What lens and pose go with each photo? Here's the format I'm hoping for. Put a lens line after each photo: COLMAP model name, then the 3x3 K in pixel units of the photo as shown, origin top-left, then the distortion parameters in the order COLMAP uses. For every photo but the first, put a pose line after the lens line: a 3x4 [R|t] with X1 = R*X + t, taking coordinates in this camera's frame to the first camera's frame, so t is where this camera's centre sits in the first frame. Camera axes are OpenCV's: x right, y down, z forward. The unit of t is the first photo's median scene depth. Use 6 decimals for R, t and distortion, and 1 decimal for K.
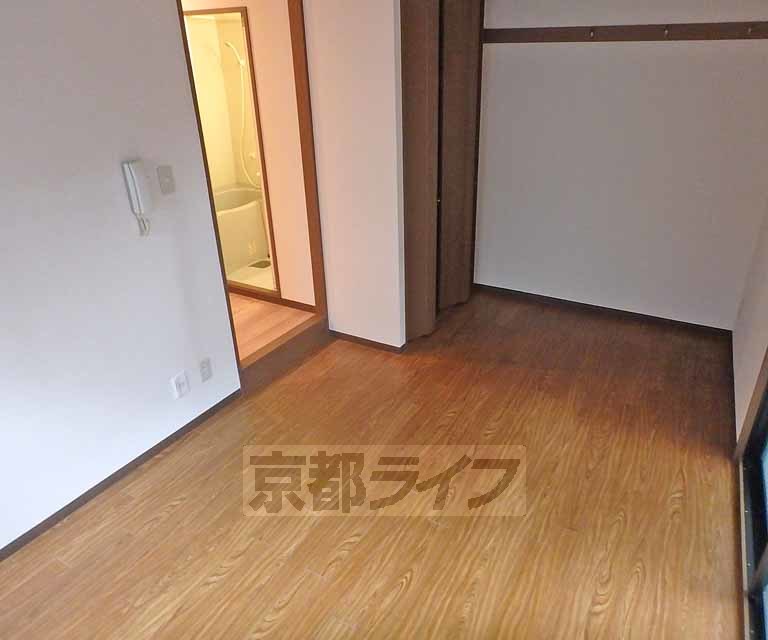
lens RADIAL K [[527.6, 0, 413.0], [0, 527.6, 302.8], [0, 0, 1]] dist [-0.023717, 0.001960]
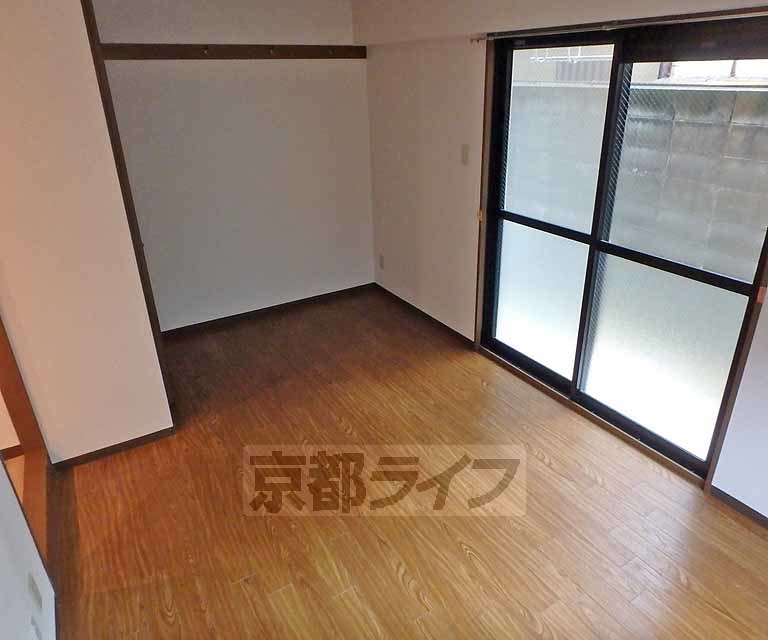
lens RADIAL K [[527.6, 0, 413.0], [0, 527.6, 302.8], [0, 0, 1]] dist [-0.023717, 0.001960]
pose [[0.496698, -0.346572, 0.795725, -0.575166], [0.369010, 0.914150, 0.167813, -0.122852], [-0.785571, 0.210278, 0.581946, 0.269498]]
